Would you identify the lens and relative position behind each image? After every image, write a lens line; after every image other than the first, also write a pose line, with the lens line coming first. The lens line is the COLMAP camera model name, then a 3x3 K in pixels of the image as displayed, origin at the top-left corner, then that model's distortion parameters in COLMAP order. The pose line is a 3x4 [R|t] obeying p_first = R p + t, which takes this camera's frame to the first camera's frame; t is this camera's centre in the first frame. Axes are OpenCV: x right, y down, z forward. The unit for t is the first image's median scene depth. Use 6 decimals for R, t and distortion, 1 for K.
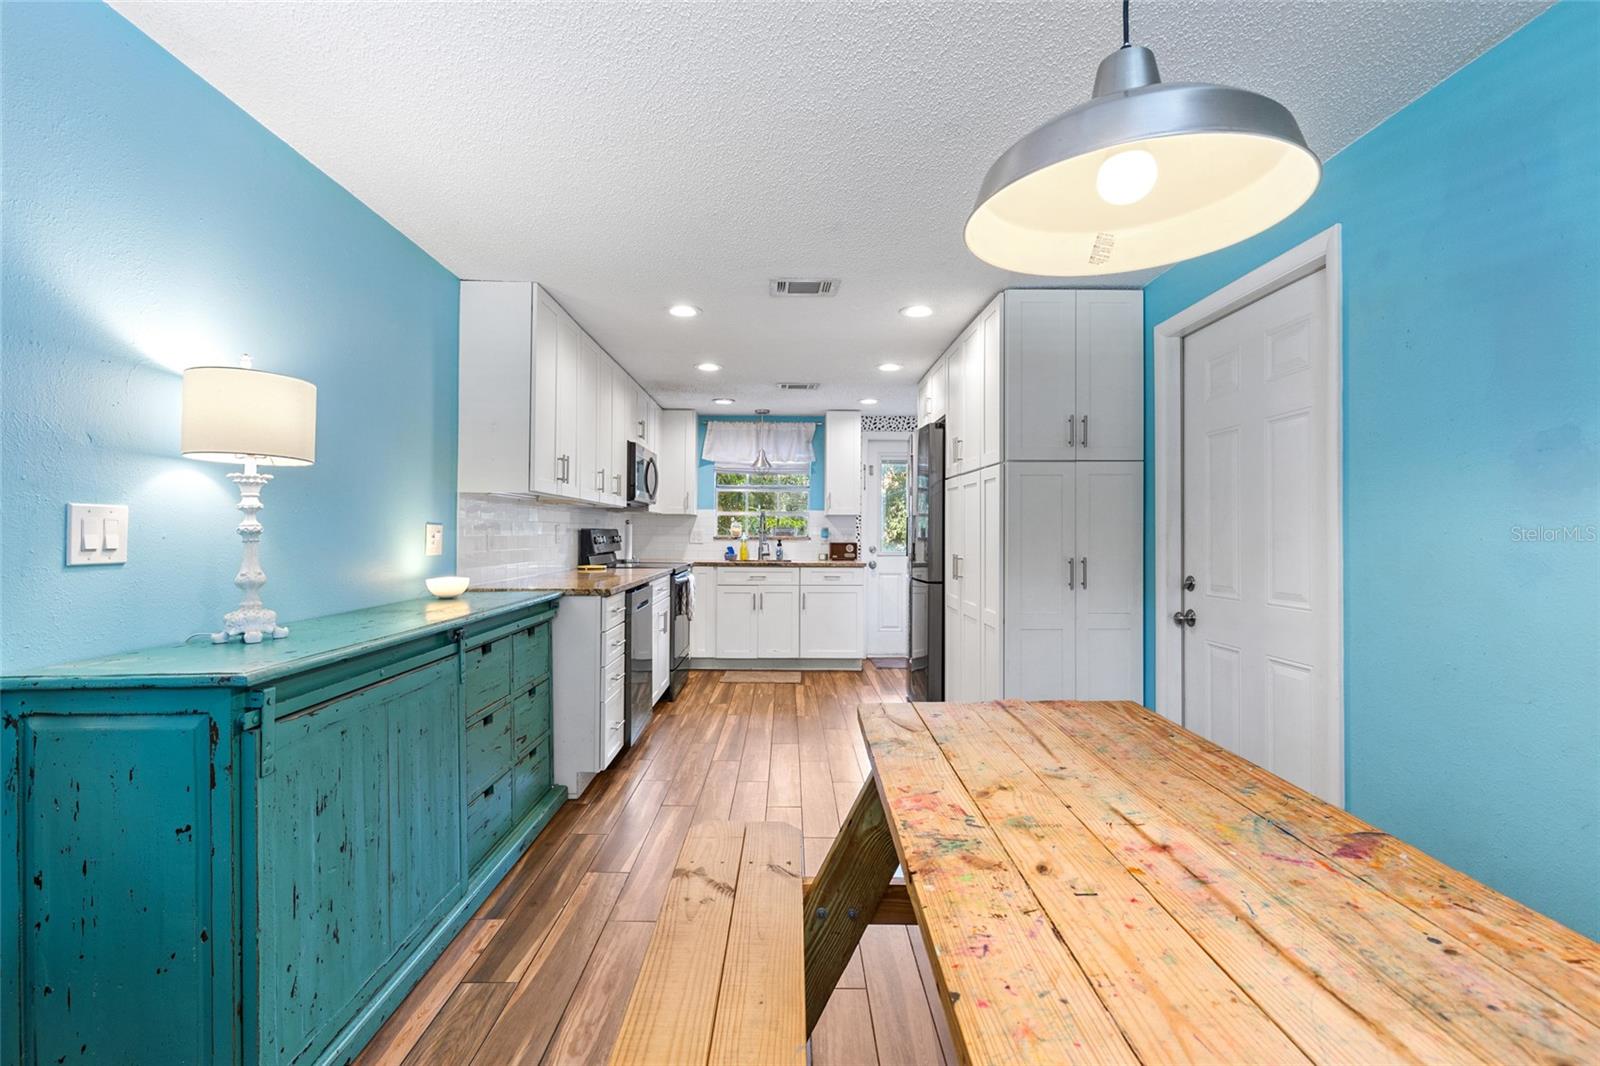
lens RADIAL K [[716.5, 0, 795.9], [0, 716.5, 529.0], [0, 0, 1]] dist [0.003947, -0.000526]
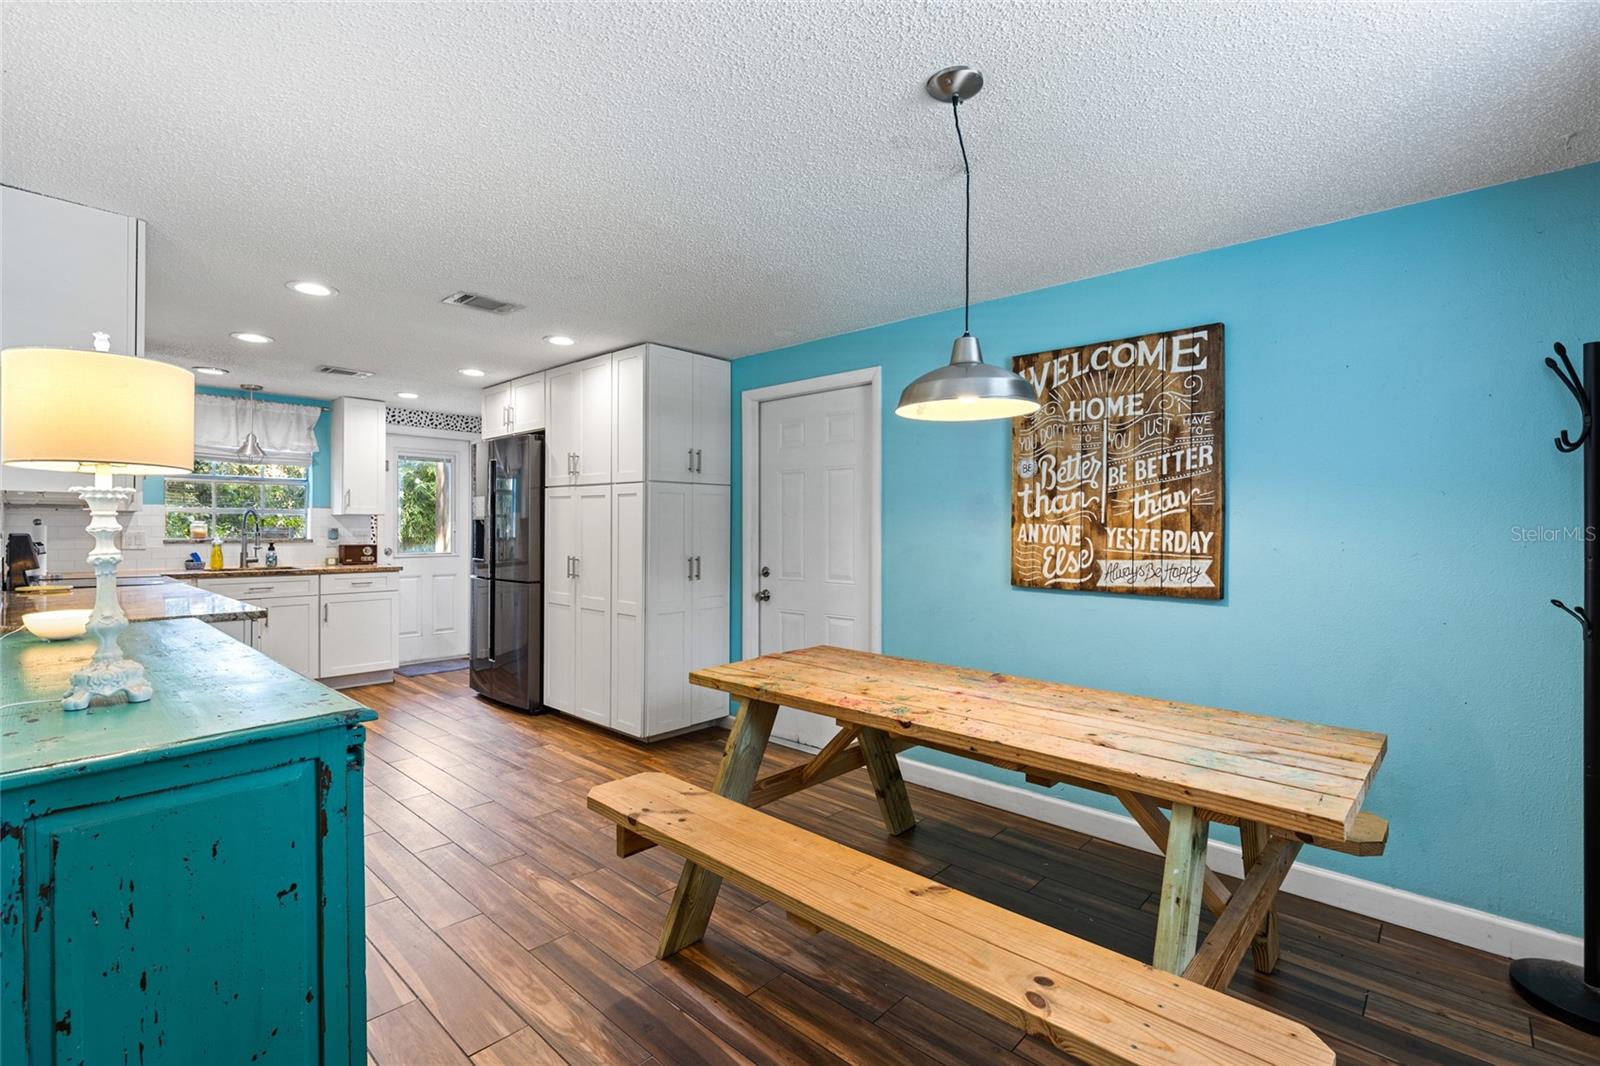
lens RADIAL K [[716.5, 0, 795.9], [0, 716.5, 529.0], [0, 0, 1]] dist [0.003947, -0.000526]
pose [[0.683321, -0.002427, 0.730114, -0.235502], [-0.005176, 0.999953, 0.008168, -0.011958], [-0.730100, -0.009361, 0.683276, -0.021444]]
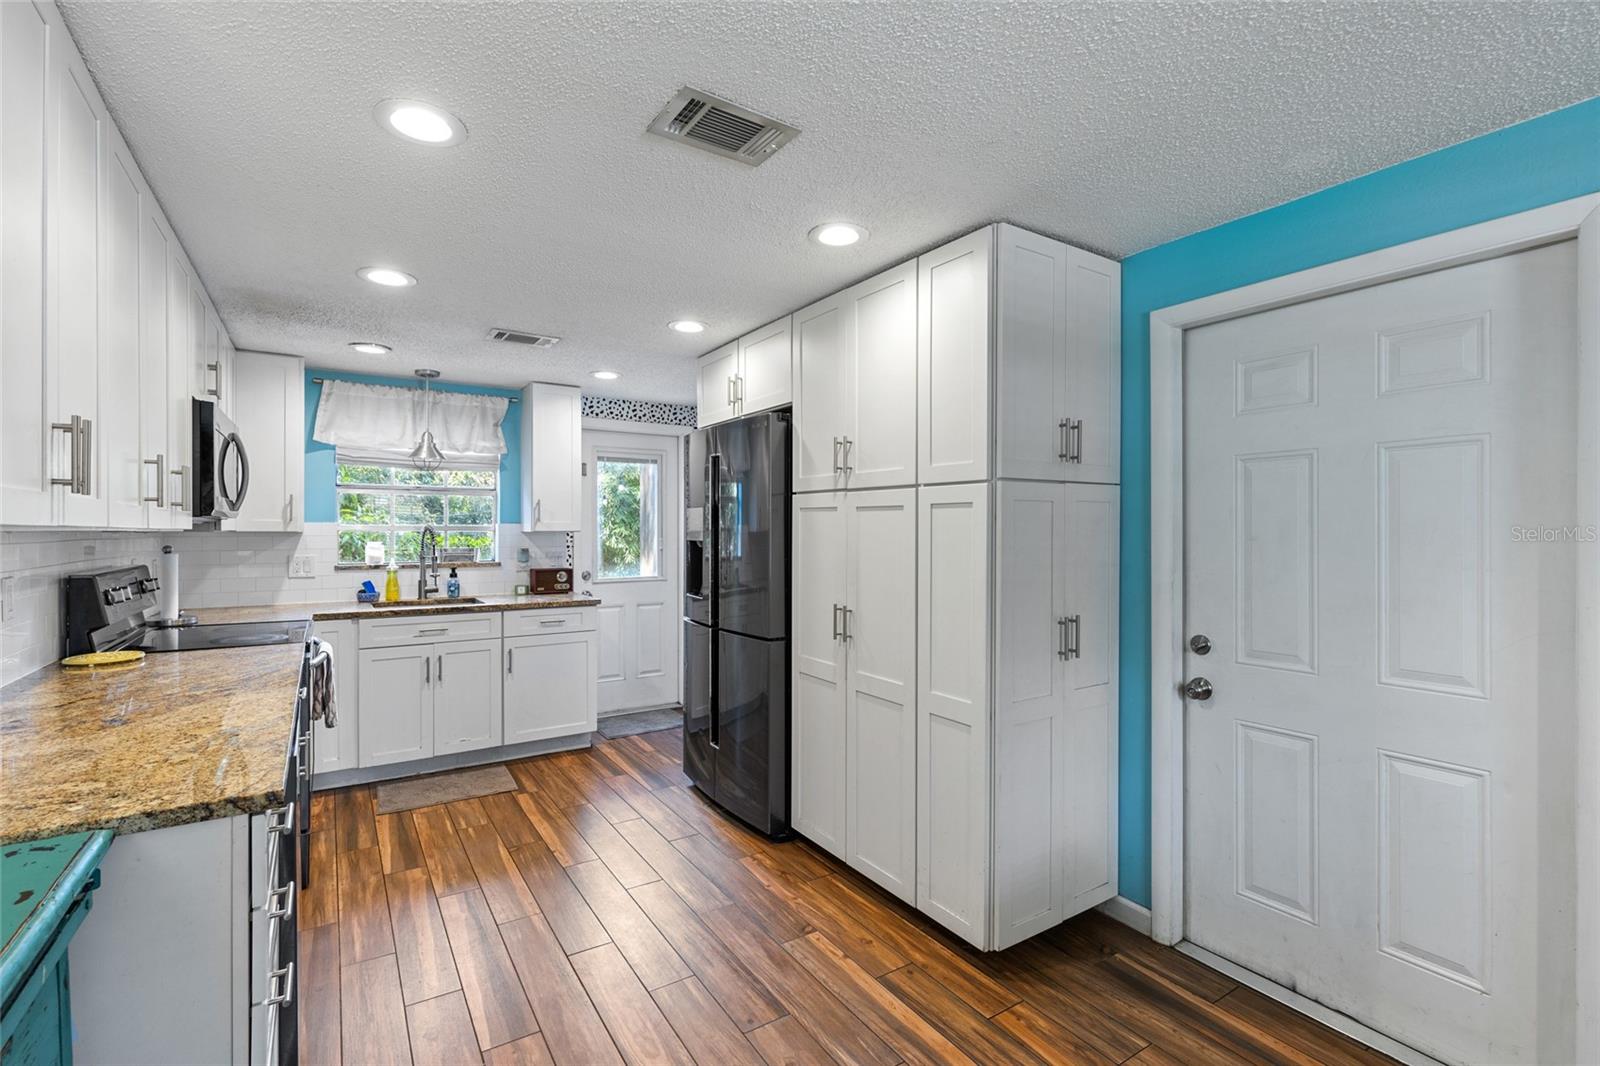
lens RADIAL K [[714.3, 0, 794.2], [0, 714.3, 533.9], [0, 0, 1]] dist [0.003880, -0.000222]
pose [[0.845161, -0.007685, 0.534457, -0.120739], [0.000506, 0.999908, 0.013577, -0.027904], [-0.534512, -0.011205, 0.845087, 0.285382]]
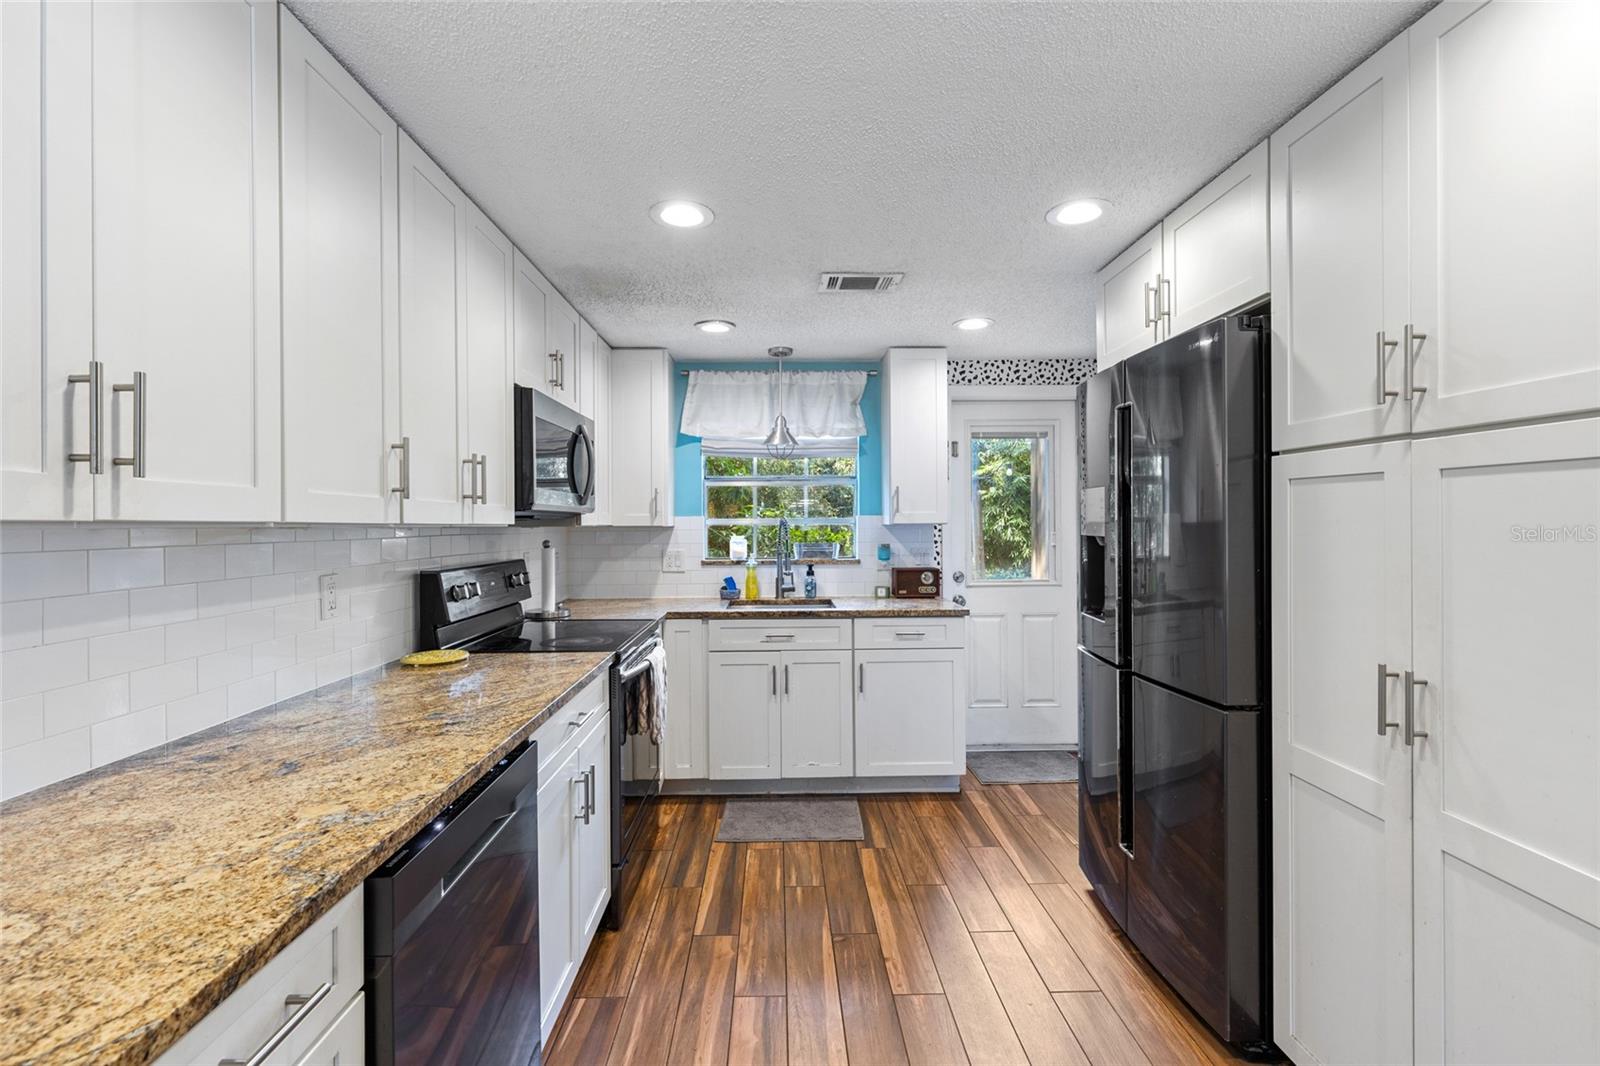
lens RADIAL K [[716.9, 0, 794.0], [0, 716.9, 524.6], [0, 0, 1]] dist [0.002575, -0.000510]
pose [[0.999865, -0.013097, 0.009906, -0.045988], [0.013021, 0.999886, 0.007656, -0.026058], [-0.010005, -0.007526, 0.999922, 0.427638]]
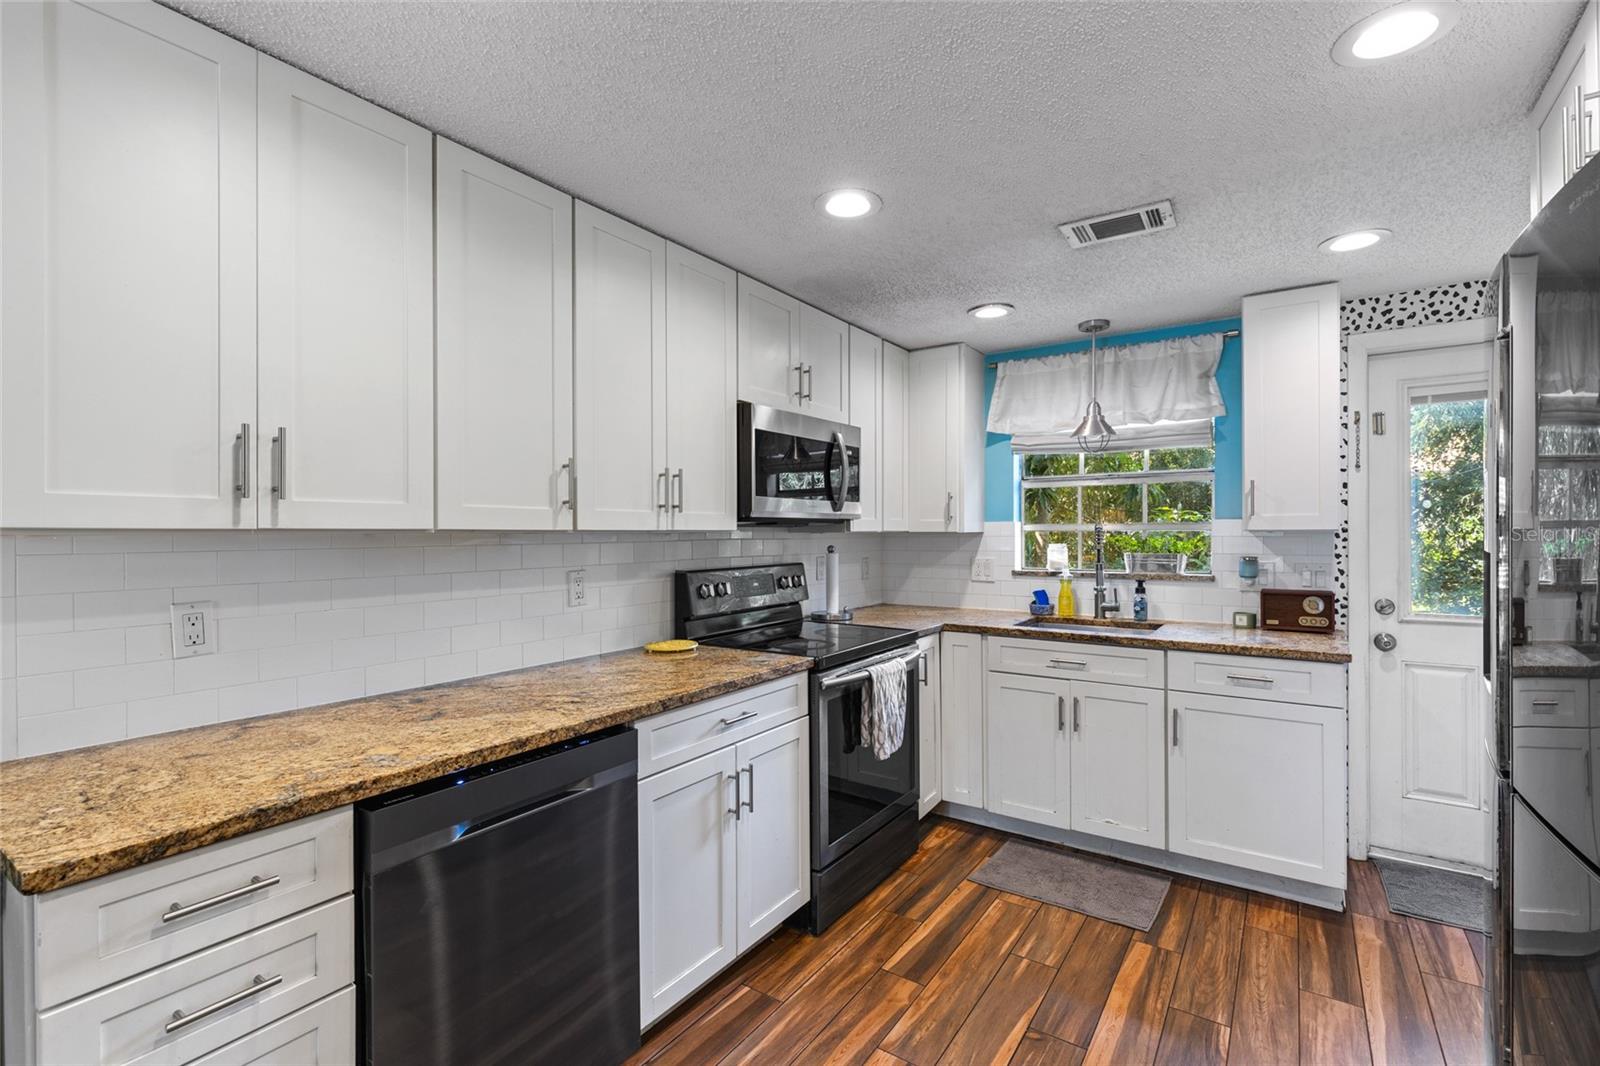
lens RADIAL K [[723.1, 0, 795.4], [0, 723.1, 532.9], [0, 0, 1]] dist [0.001376, -0.000220]
pose [[0.814055, -0.008469, -0.580726, 0.080583], [0.013387, 0.999902, 0.004184, -0.025087], [0.580634, -0.011180, 0.814088, 0.492376]]
